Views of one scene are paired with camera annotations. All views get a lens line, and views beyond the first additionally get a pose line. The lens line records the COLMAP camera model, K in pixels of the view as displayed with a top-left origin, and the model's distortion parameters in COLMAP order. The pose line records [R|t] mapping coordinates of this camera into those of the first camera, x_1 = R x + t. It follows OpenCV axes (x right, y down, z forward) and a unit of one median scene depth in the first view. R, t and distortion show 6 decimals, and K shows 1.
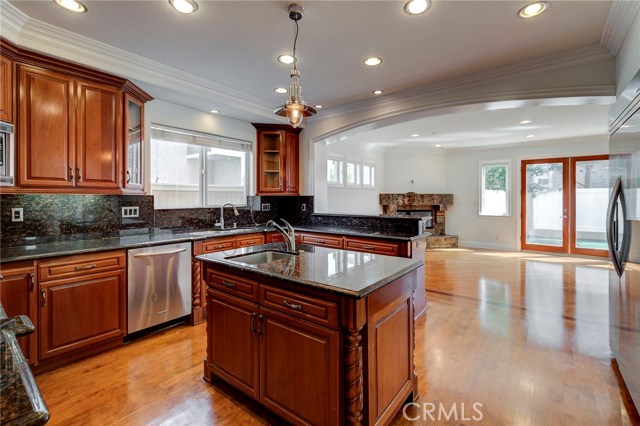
lens RADIAL K [[291.9, 0, 318.9], [0, 291.9, 199.7], [0, 0, 1]] dist [0.001152, 0.000318]
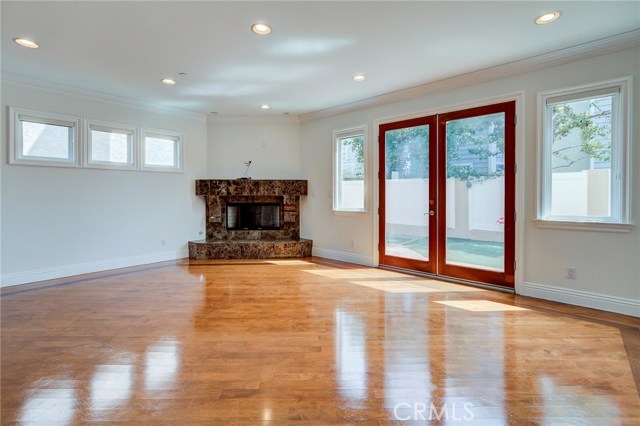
lens RADIAL K [[295.0, 0, 315.7], [0, 295.0, 194.3], [0, 0, 1]] dist [-0.002587, -0.000047]
pose [[0.997704, -0.001957, -0.067699, 0.555855], [0.001459, 0.999971, -0.007413, 0.020296], [0.067712, 0.007297, 0.997678, 0.321388]]
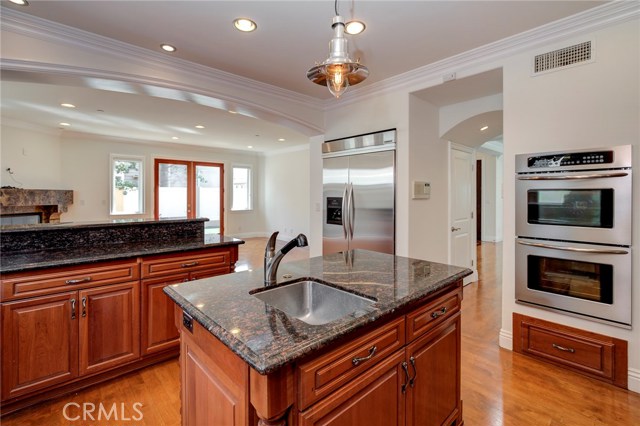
lens RADIAL K [[290.8, 0, 320.7], [0, 290.8, 191.4], [0, 0, 1]] dist [0.002097, 0.000435]
pose [[0.155502, 0.011478, 0.987769, -0.210014], [0.007936, 0.999886, -0.012868, -0.001166], [-0.987804, 0.009839, 0.155393, 0.247445]]
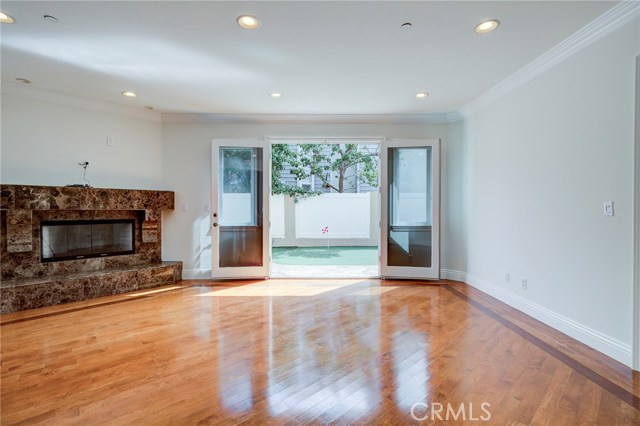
lens RADIAL K [[295.0, 0, 318.8], [0, 295.0, 207.7], [0, 0, 1]] dist [-0.000653, 0.000005]
pose [[0.781942, 0.000382, 0.623351, 0.335103], [0.005344, 0.999959, -0.007316, 0.019760], [-0.623328, 0.009052, 0.781908, 0.376069]]
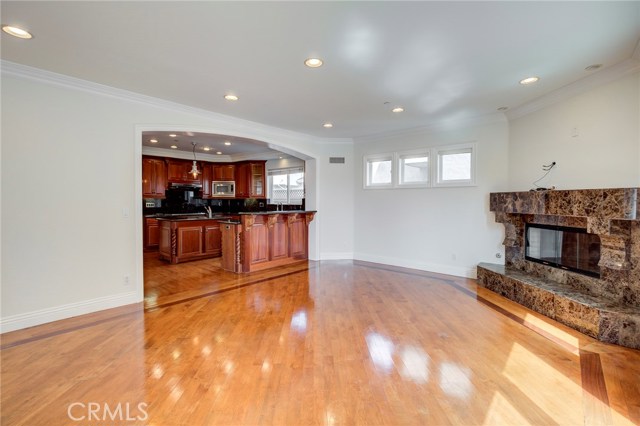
lens RADIAL K [[291.9, 0, 318.9], [0, 291.9, 199.7], [0, 0, 1]] dist [0.001152, 0.000318]
pose [[-0.041448, -0.000825, -0.999140, 0.843783], [-0.011425, 0.999935, -0.000352, -0.002205], [0.999075, 0.011401, -0.041455, 0.685150]]
